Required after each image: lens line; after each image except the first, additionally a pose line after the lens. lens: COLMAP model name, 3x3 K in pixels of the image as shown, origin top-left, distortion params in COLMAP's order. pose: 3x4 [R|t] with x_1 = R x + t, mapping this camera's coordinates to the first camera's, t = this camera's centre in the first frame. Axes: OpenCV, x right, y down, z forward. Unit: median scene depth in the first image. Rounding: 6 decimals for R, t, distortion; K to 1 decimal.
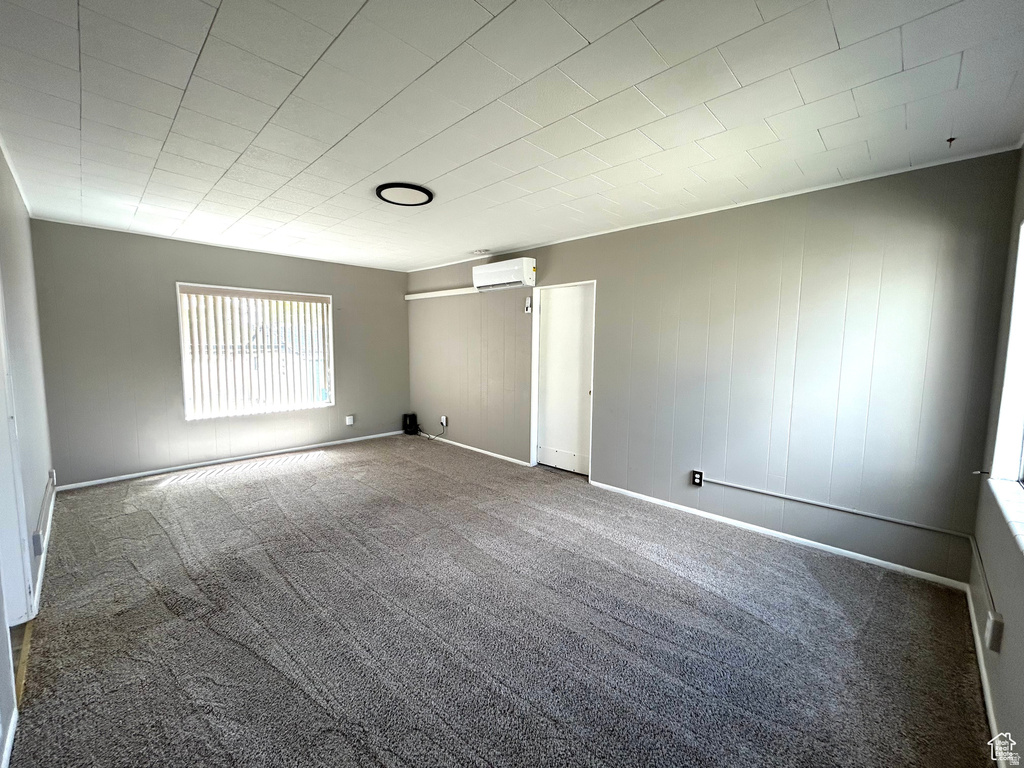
lens RADIAL K [[414.6, 0, 509.3], [0, 414.6, 380.0], [0, 0, 1]] dist [0.011181, 0.000520]
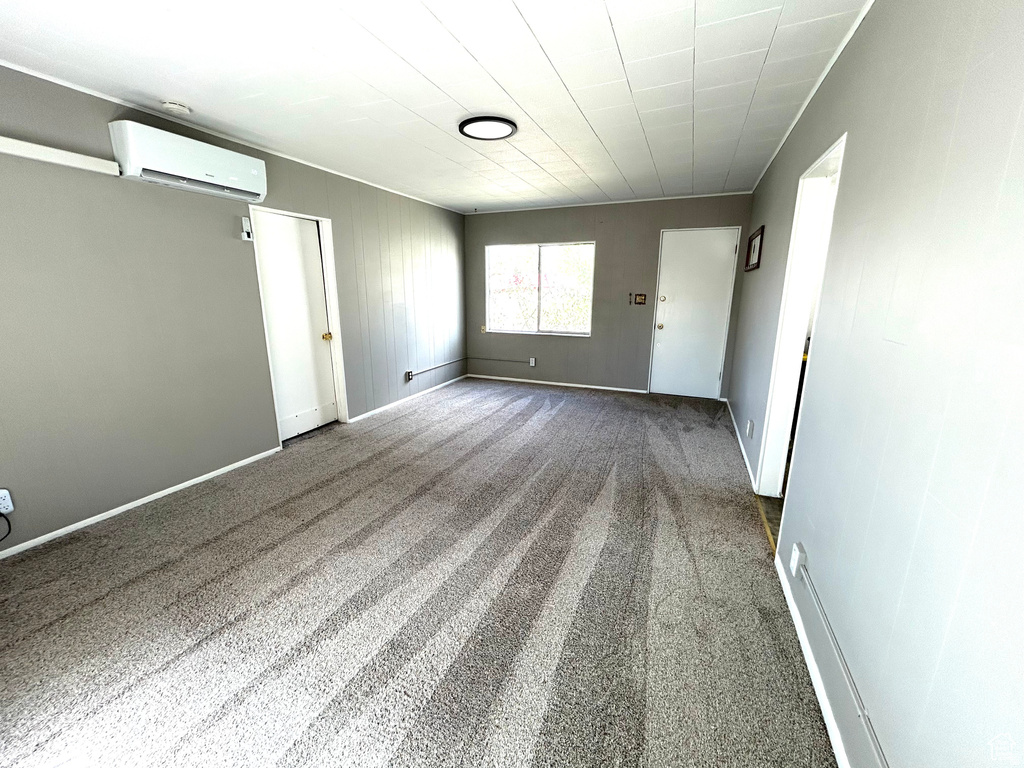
lens RADIAL K [[414.6, 0, 507.9], [0, 414.6, 384.8], [0, 0, 1]] dist [0.011181, 0.000520]
pose [[-0.358615, -0.220503, 0.907069, -0.832494], [0.080028, 0.960861, 0.265219, -0.083934], [-0.930049, 0.167703, -0.326932, 0.901960]]
